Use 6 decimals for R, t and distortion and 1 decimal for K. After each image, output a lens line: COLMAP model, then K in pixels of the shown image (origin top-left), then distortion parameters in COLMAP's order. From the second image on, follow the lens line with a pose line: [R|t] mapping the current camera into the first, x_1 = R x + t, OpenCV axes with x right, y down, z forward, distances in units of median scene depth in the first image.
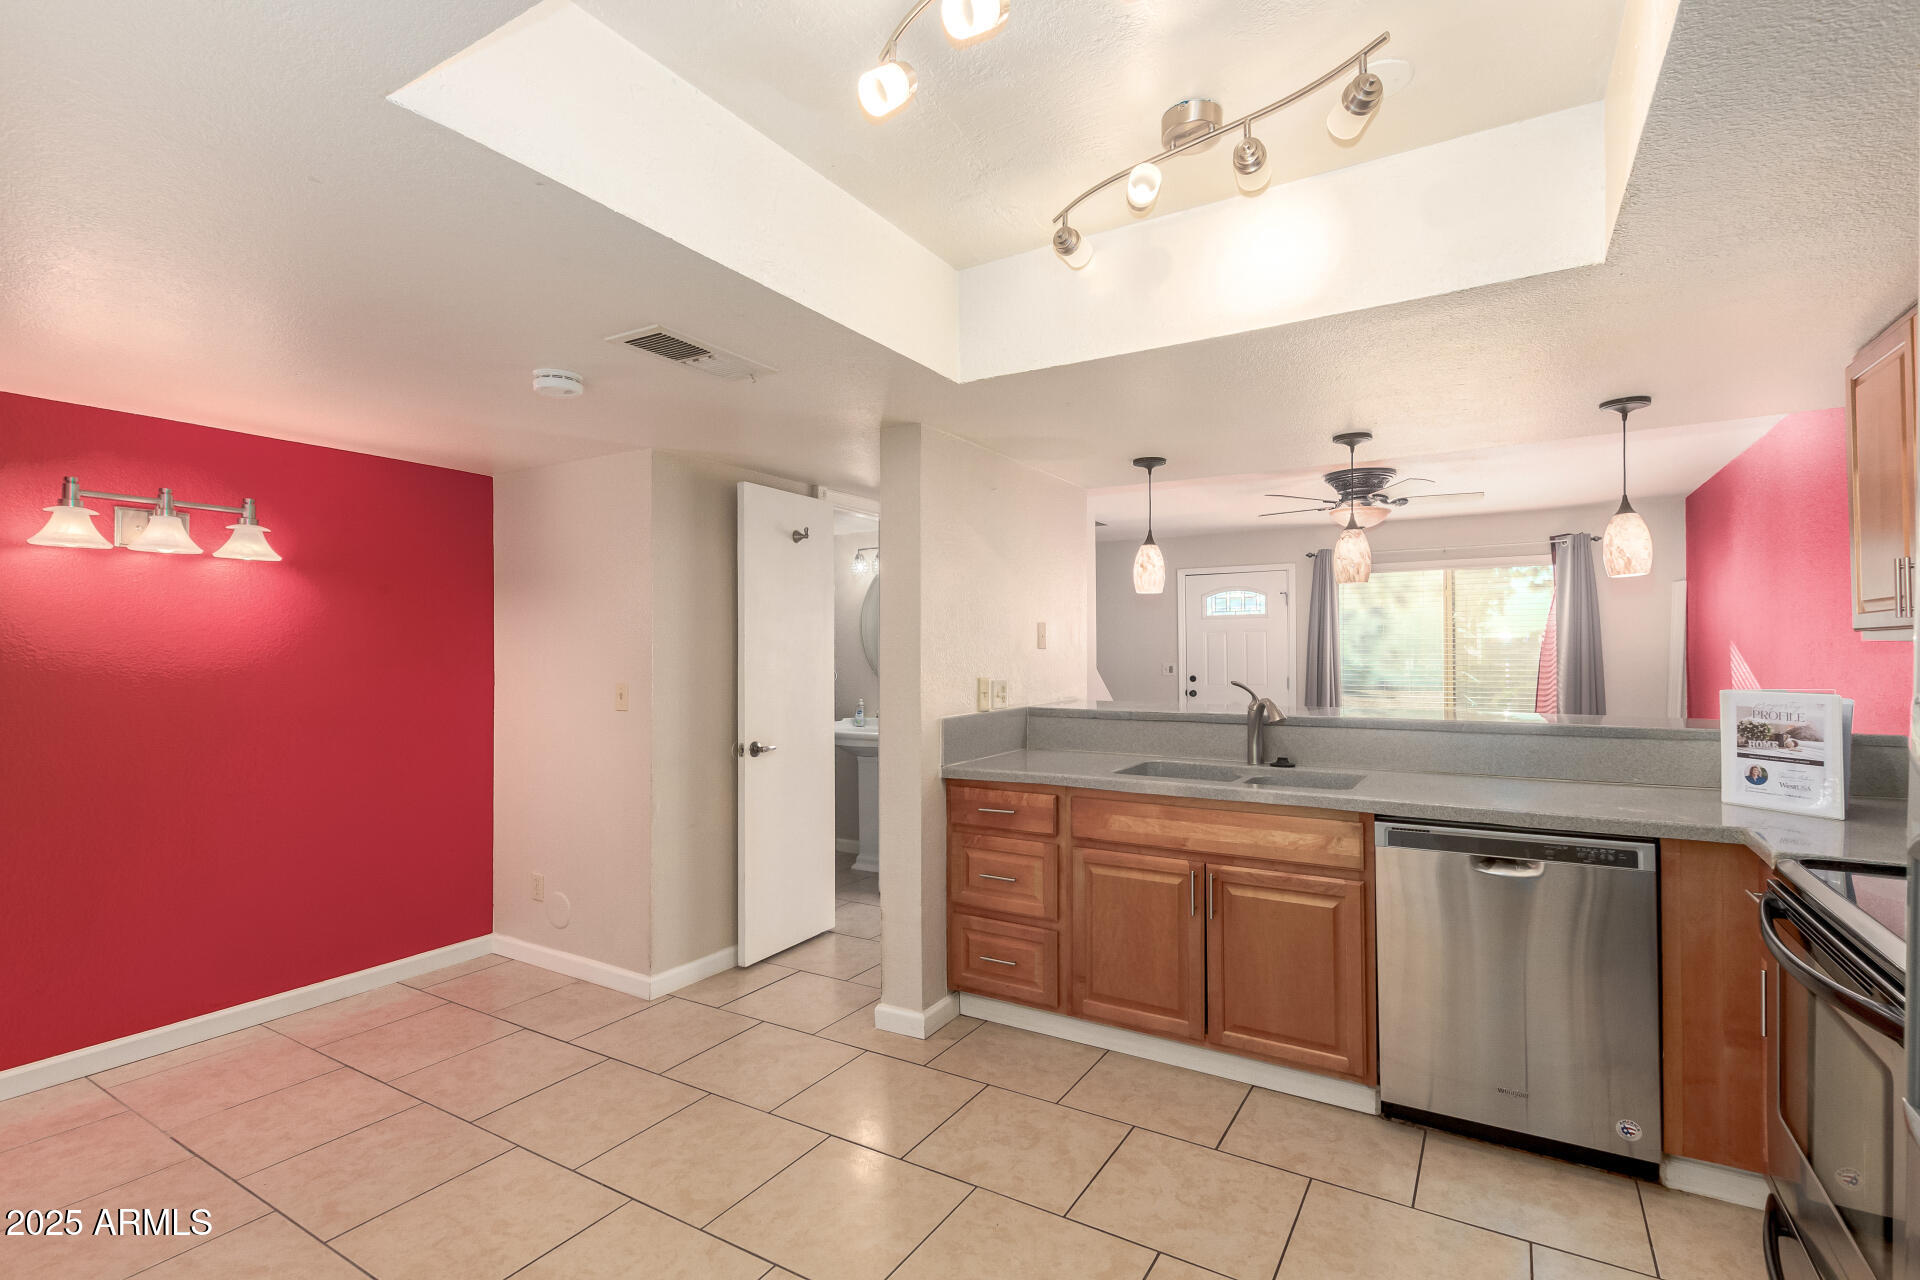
lens RADIAL K [[865.7, 0, 974.1], [0, 865.7, 641.7], [0, 0, 1]] dist [0.002114, 0.000203]
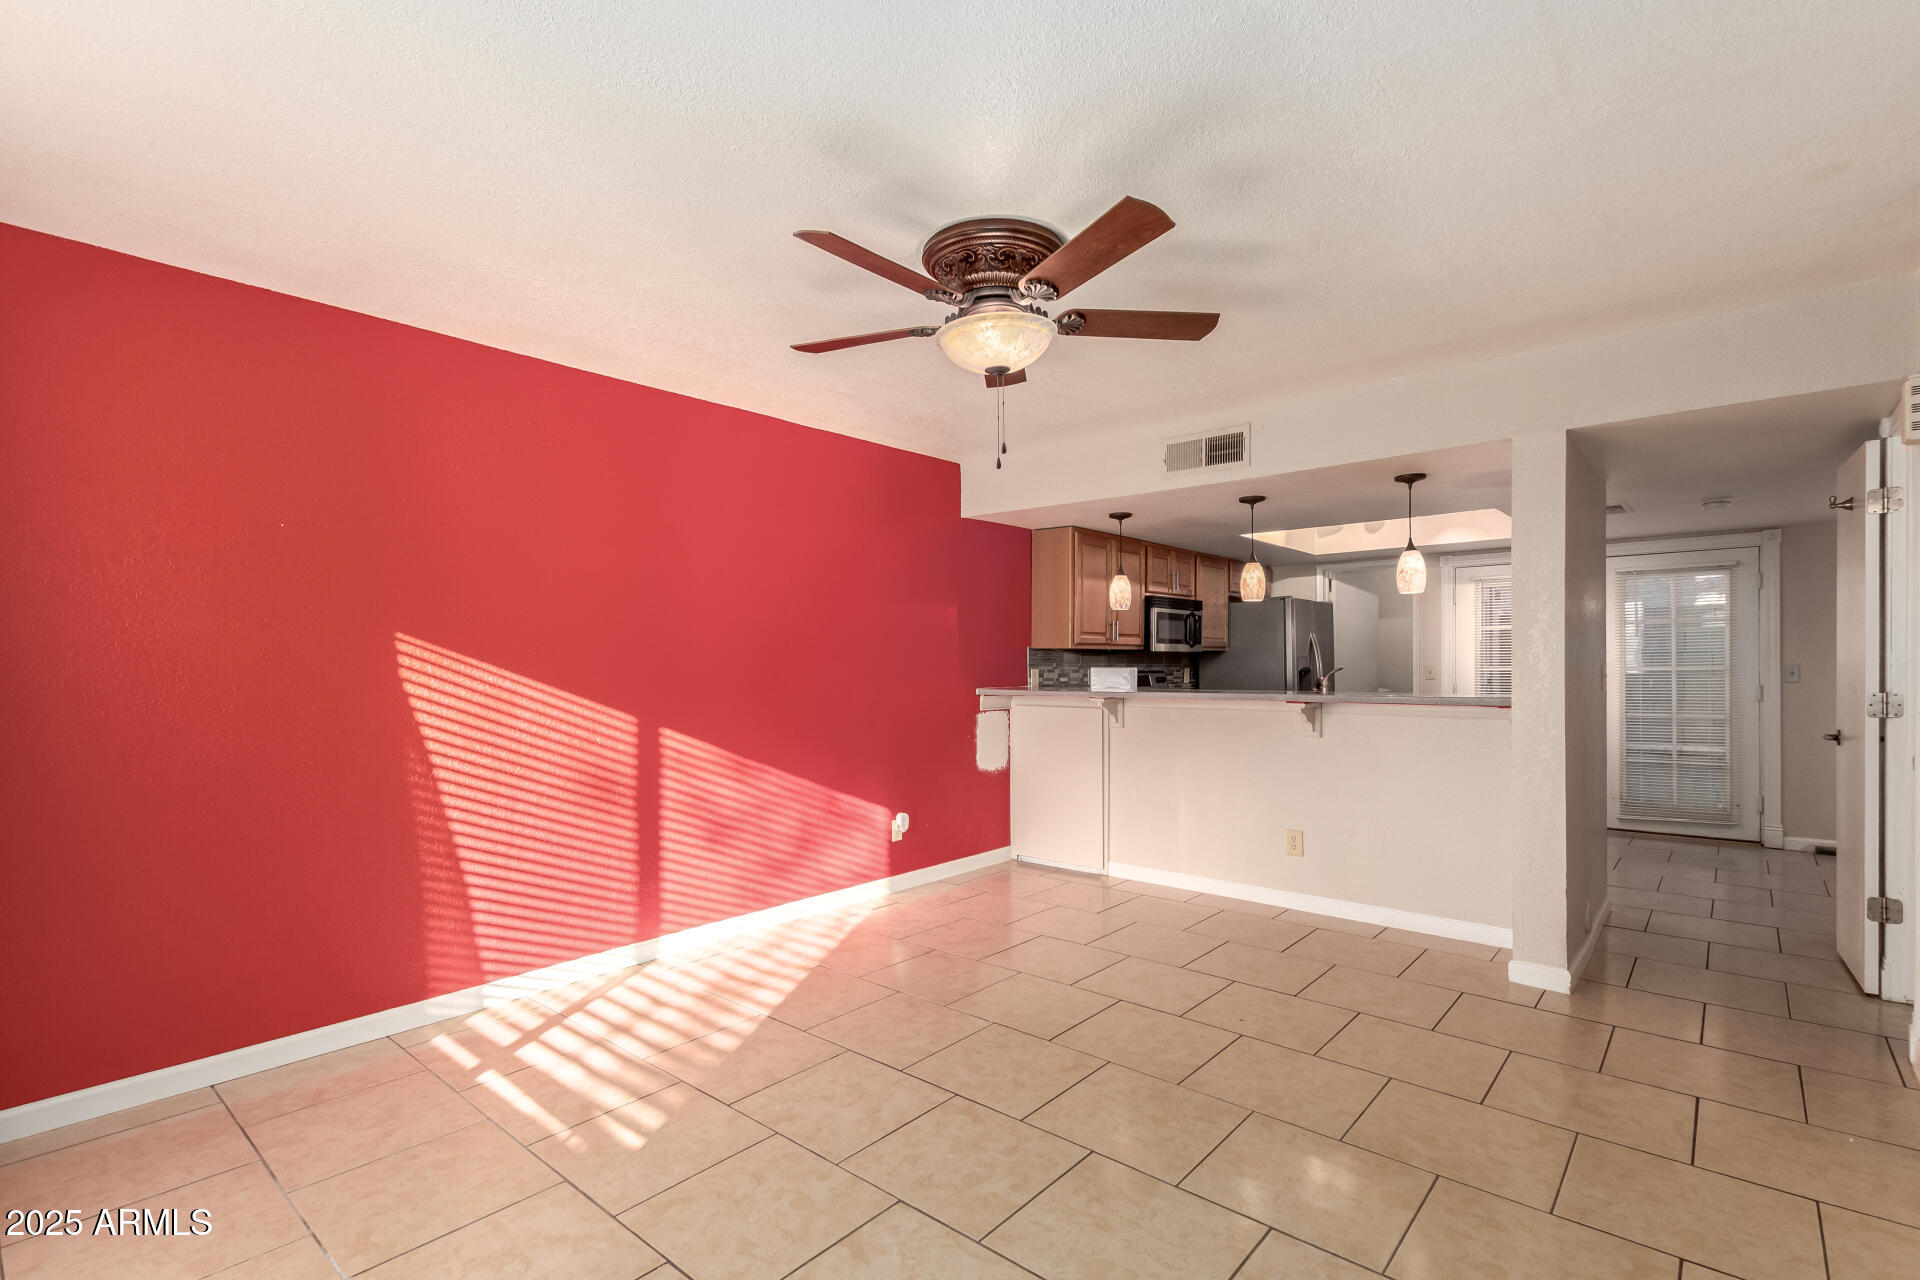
lens RADIAL K [[889.3, 0, 931.8], [0, 889.3, 650.7], [0, 0, 1]] dist [0.001886, 0.000260]
pose [[-0.979645, 0.012242, 0.200364, 0.719992], [0.006966, 0.999611, -0.027018, 0.055164], [-0.200617, -0.025072, -0.979349, 2.717912]]
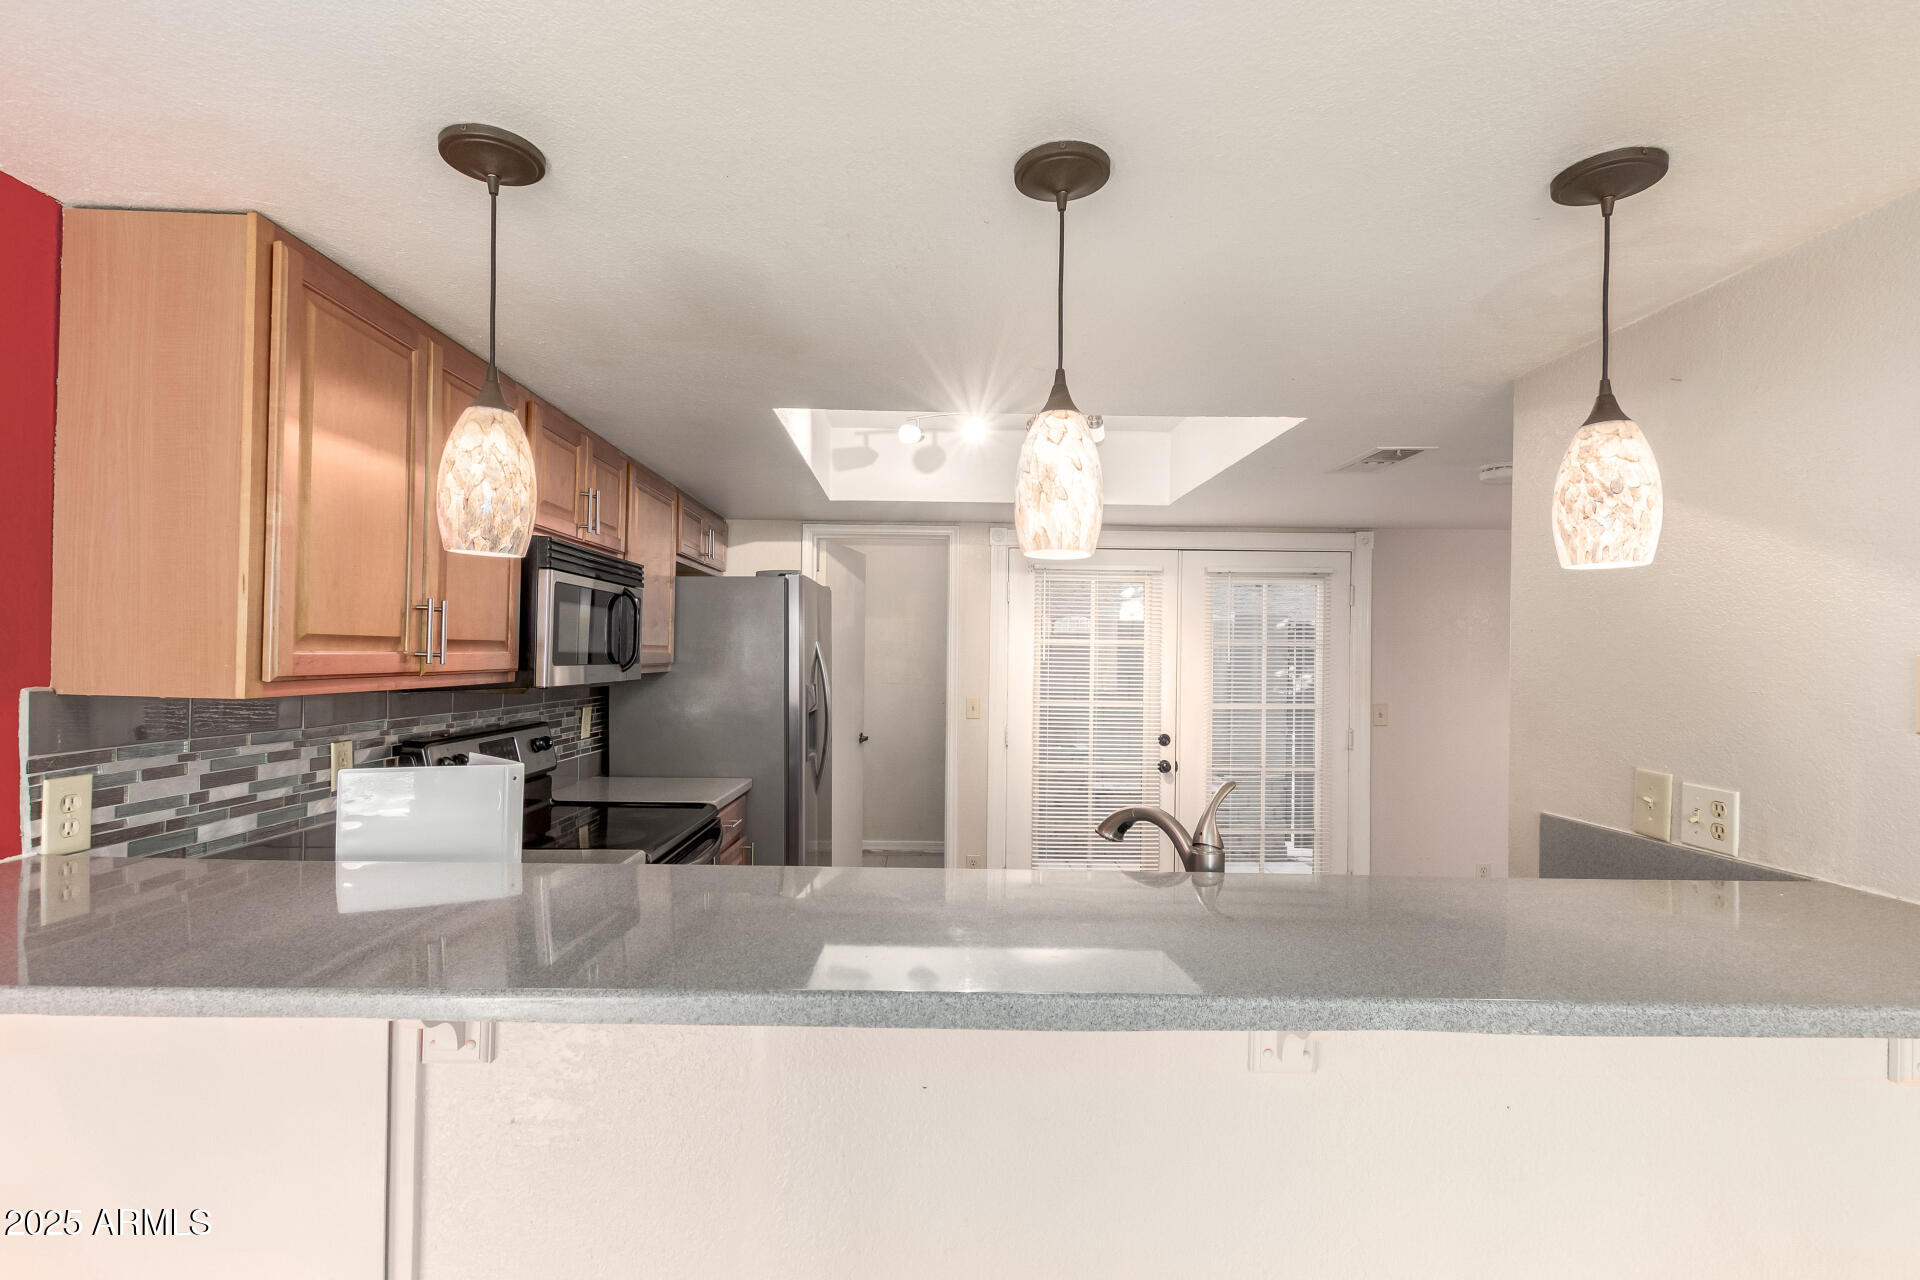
lens RADIAL K [[889.3, 0, 931.8], [0, 889.3, 650.7], [0, 0, 1]] dist [0.001886, 0.000260]
pose [[-0.854010, -0.009996, -0.520161, 0.743970], [-0.005456, 0.999932, -0.010258, -0.023027], [0.520228, -0.005922, -0.854007, 1.384378]]
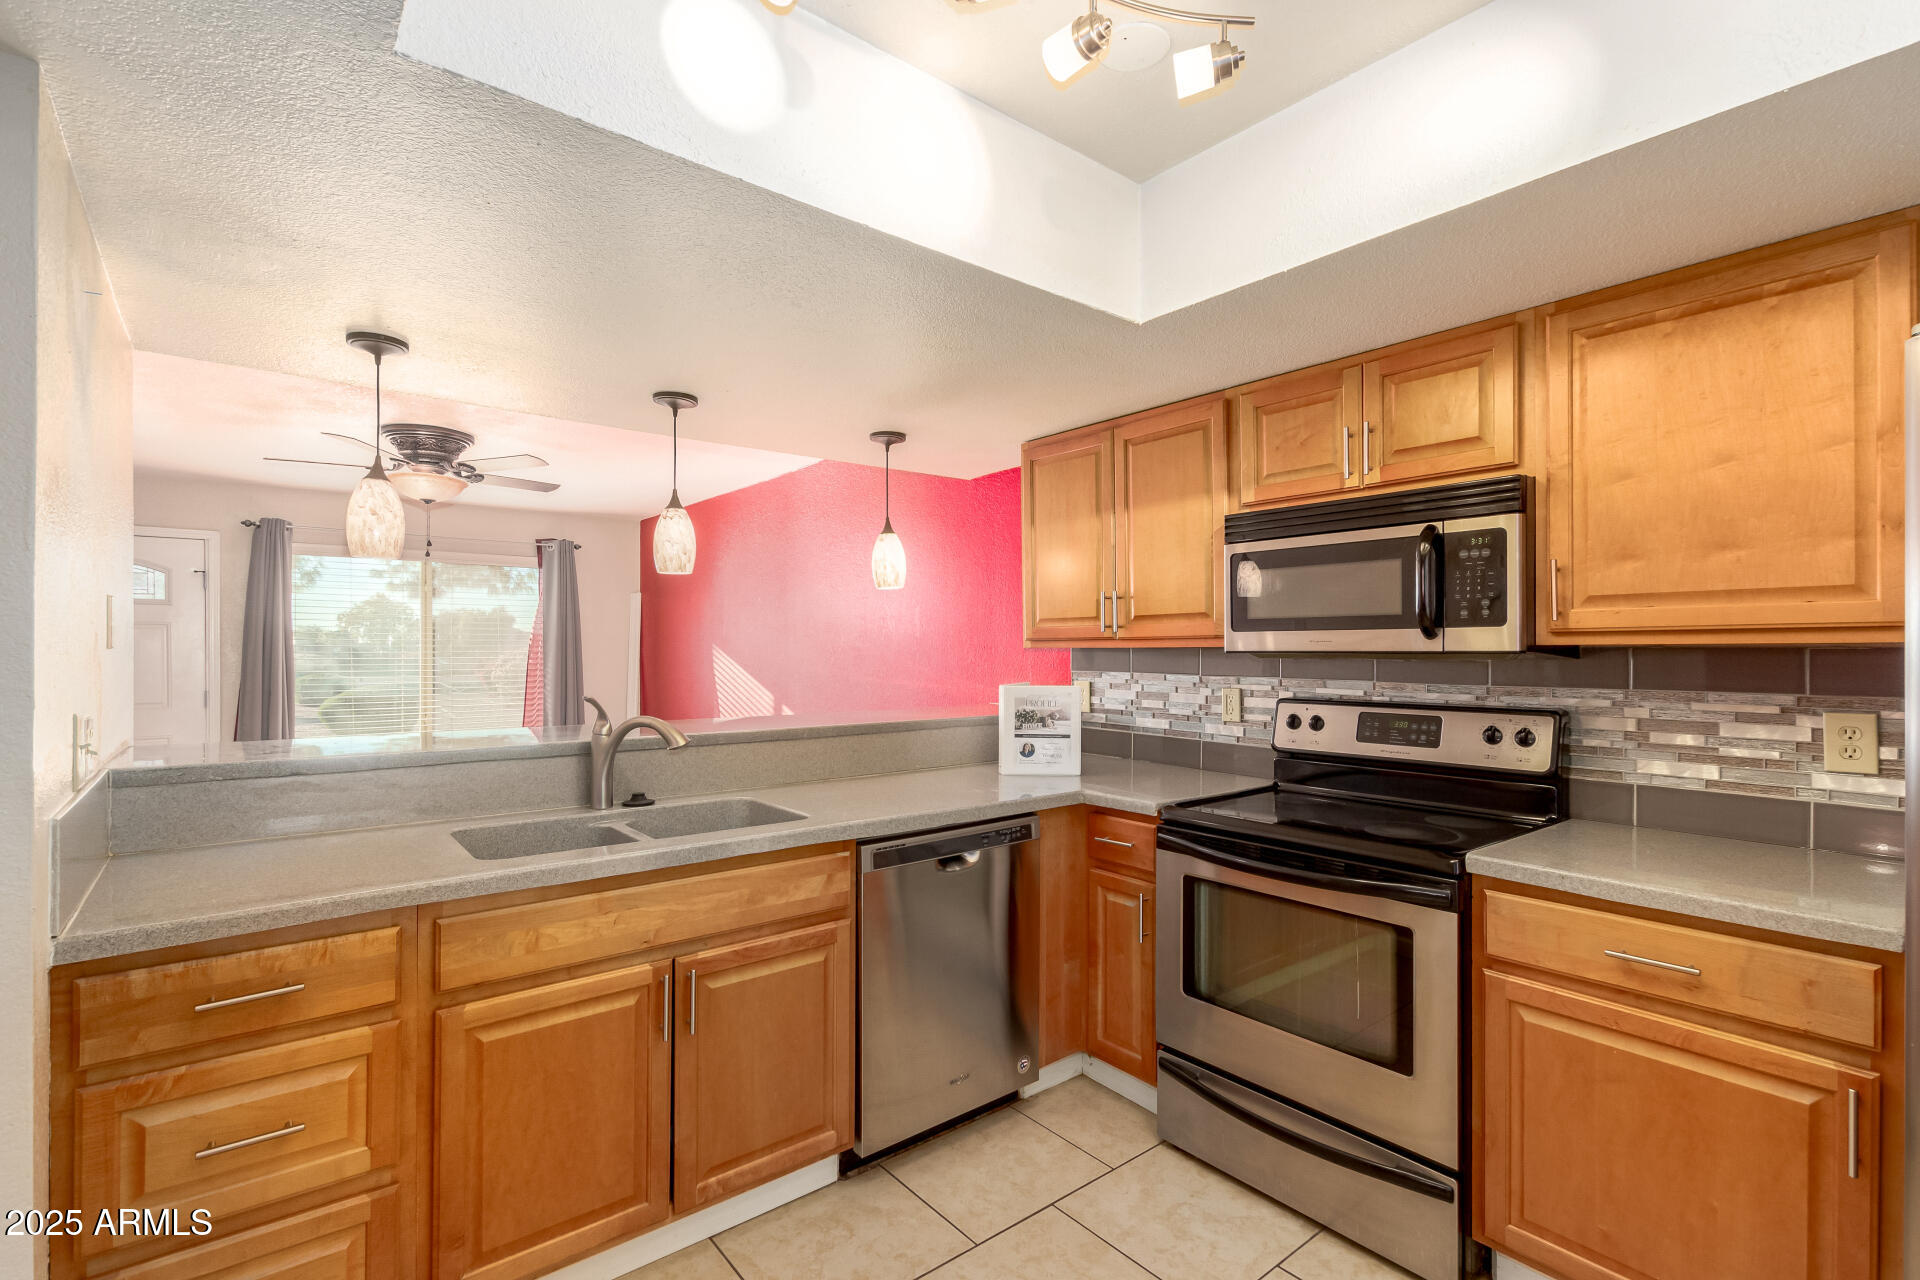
lens RADIAL K [[889.3, 0, 931.8], [0, 889.3, 650.7], [0, 0, 1]] dist [0.001886, 0.000260]
pose [[0.356615, 0.005340, 0.934236, -0.294135], [-0.011148, 0.999937, -0.001460, 0.006538], [-0.934185, -0.009894, 0.356652, 0.496786]]
